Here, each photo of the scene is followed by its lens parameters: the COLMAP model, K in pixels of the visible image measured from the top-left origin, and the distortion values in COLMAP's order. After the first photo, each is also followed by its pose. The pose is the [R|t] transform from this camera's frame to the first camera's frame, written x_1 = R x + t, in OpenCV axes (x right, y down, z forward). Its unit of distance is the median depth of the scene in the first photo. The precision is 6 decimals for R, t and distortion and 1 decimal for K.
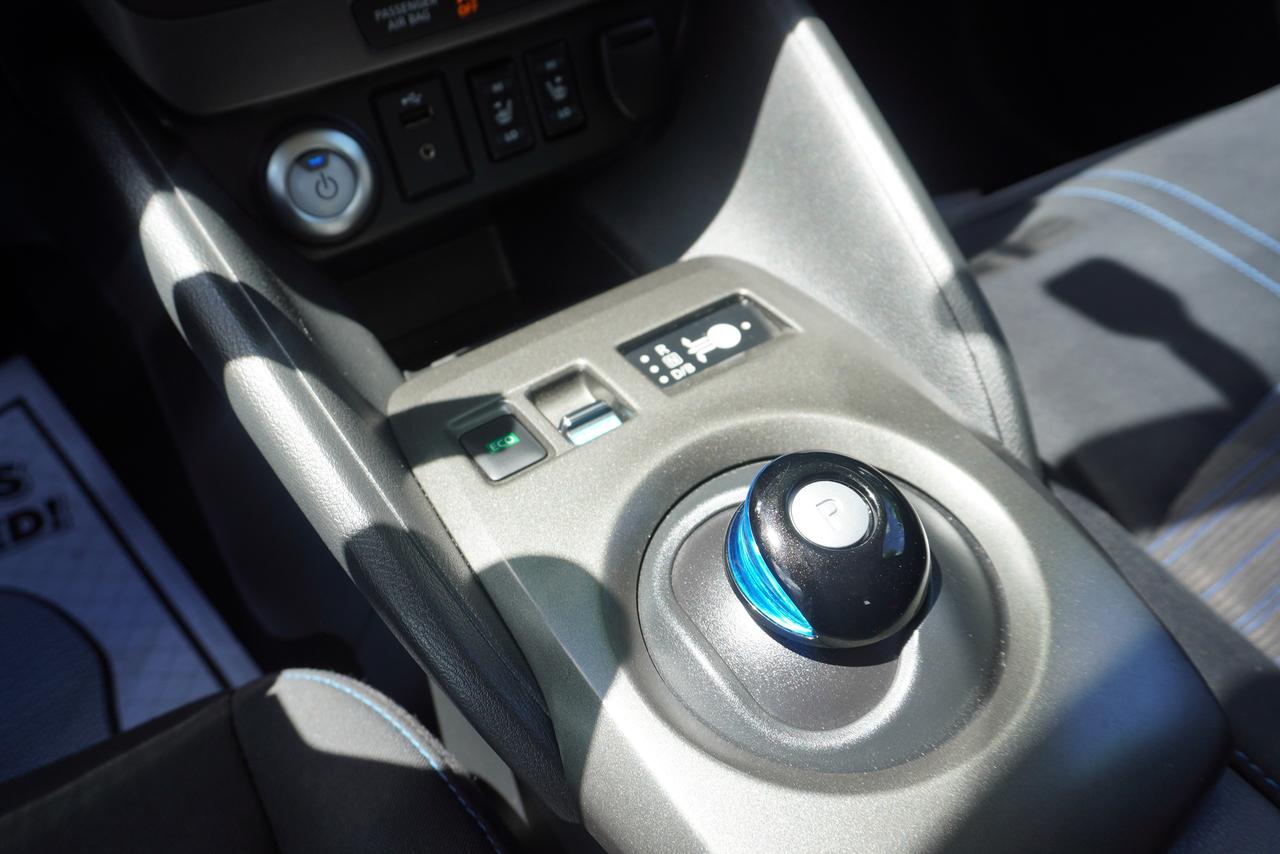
lens RADIAL K [[1013.5, 0, 630.2], [0, 1013.5, 430.8], [0, 0, 1]] dist [-0.024106, 0.030156]
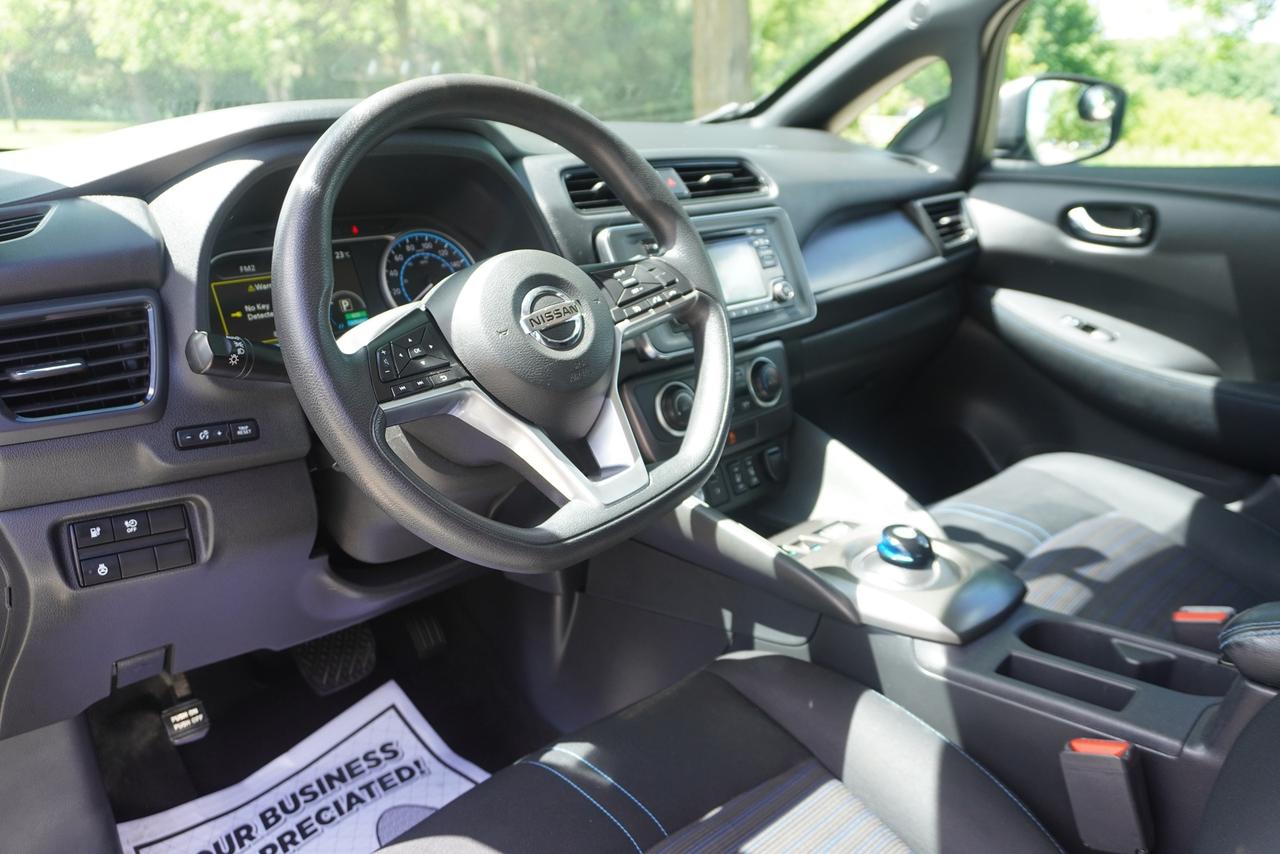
lens RADIAL K [[1013.5, 0, 645.5], [0, 1013.5, 435.9], [0, 0, 1]] dist [-0.024106, 0.030156]
pose [[0.980438, -0.066614, 0.185215, -0.891807], [0.152469, 0.852134, -0.500621, 0.957126], [-0.124479, 0.519067, 0.845621, -1.412170]]
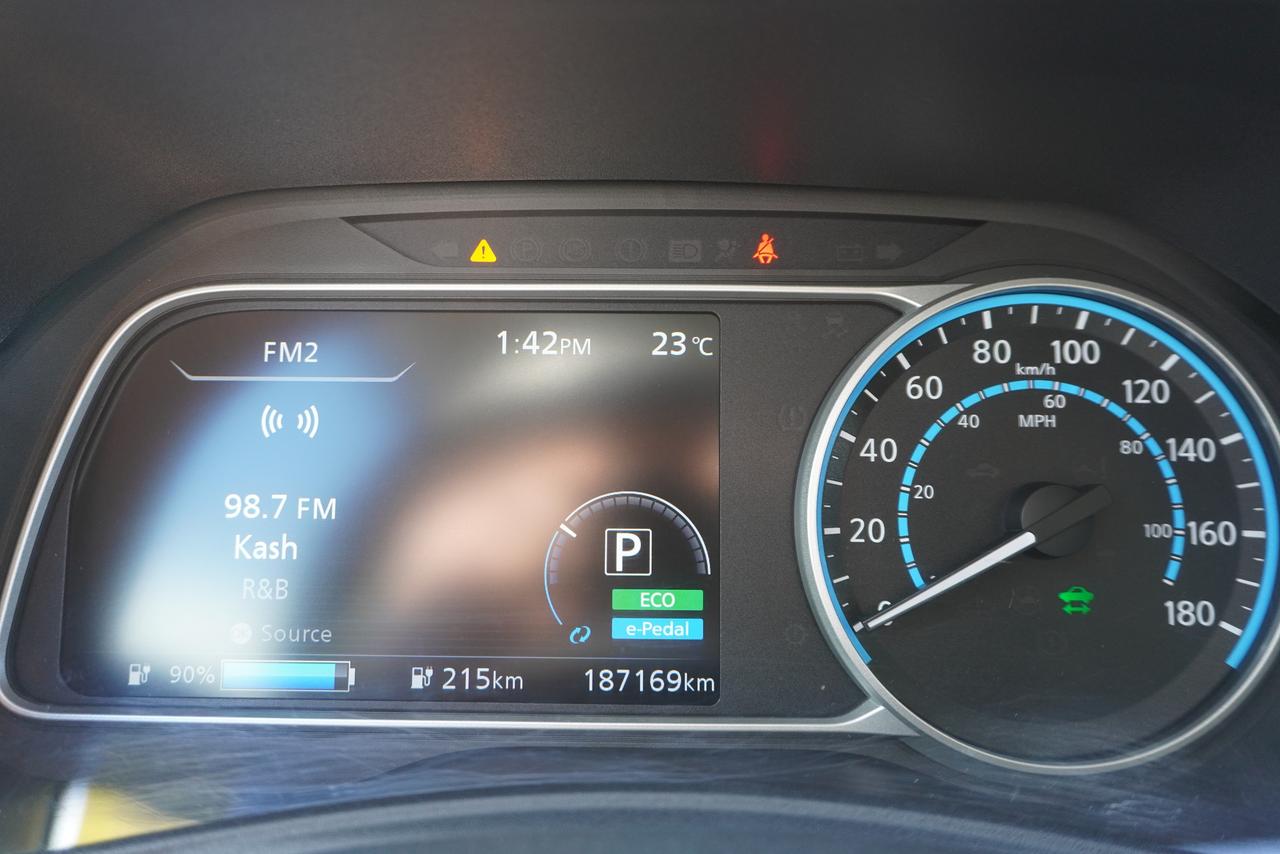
lens RADIAL K [[1013.5, 0, 636.8], [0, 1013.5, 423.9], [0, 0, 1]] dist [-0.024106, 0.030156]
pose [[0.830627, 0.186639, -0.524618, -0.825315], [-0.422813, 0.824476, -0.376123, -0.398927], [0.362336, 0.534233, 0.763746, -0.006452]]
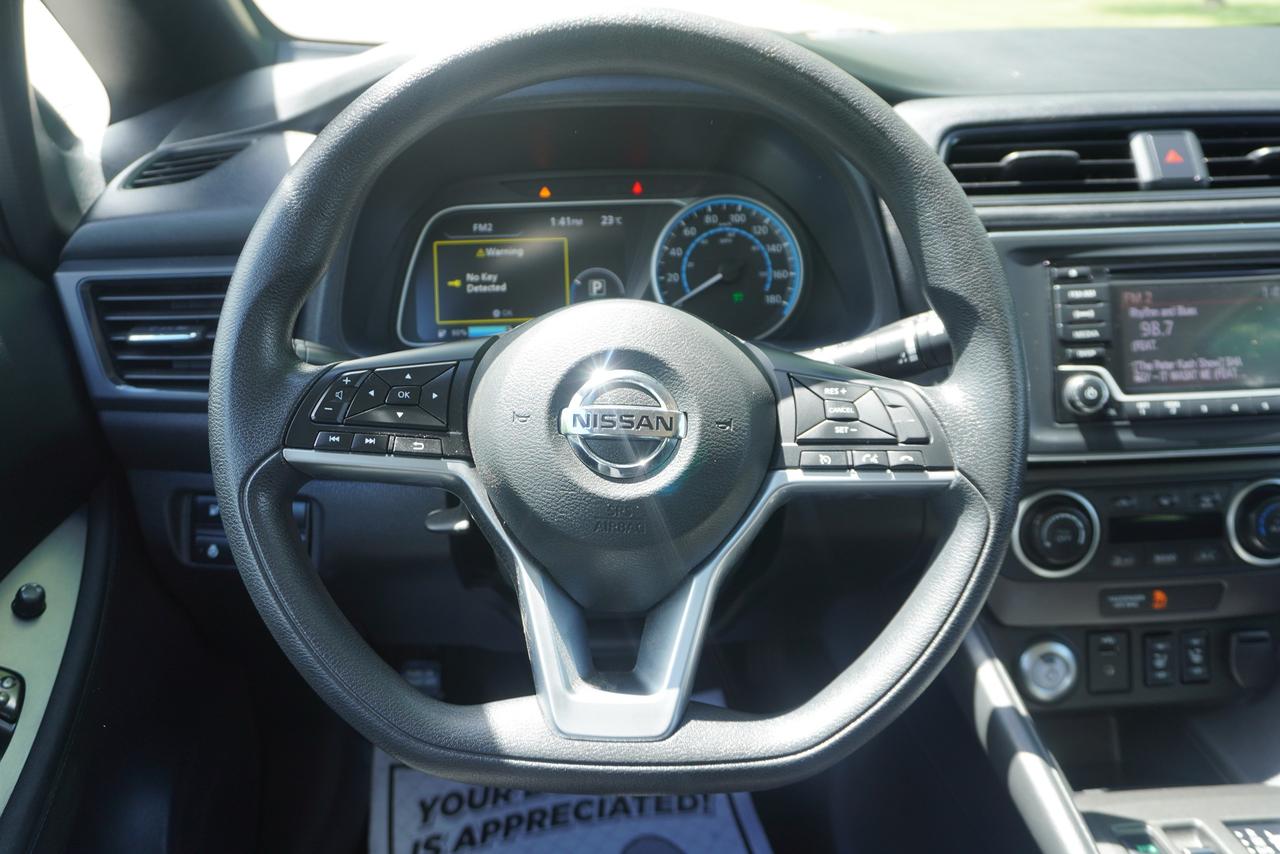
lens RADIAL K [[1013.5, 0, 638.5], [0, 1013.5, 429.9], [0, 0, 1]] dist [-0.024106, 0.030156]
pose [[0.869070, 0.198119, -0.453285, -0.195825], [-0.364417, 0.876060, -0.315783, 0.202152], [0.334542, 0.439622, 0.833555, -0.884481]]
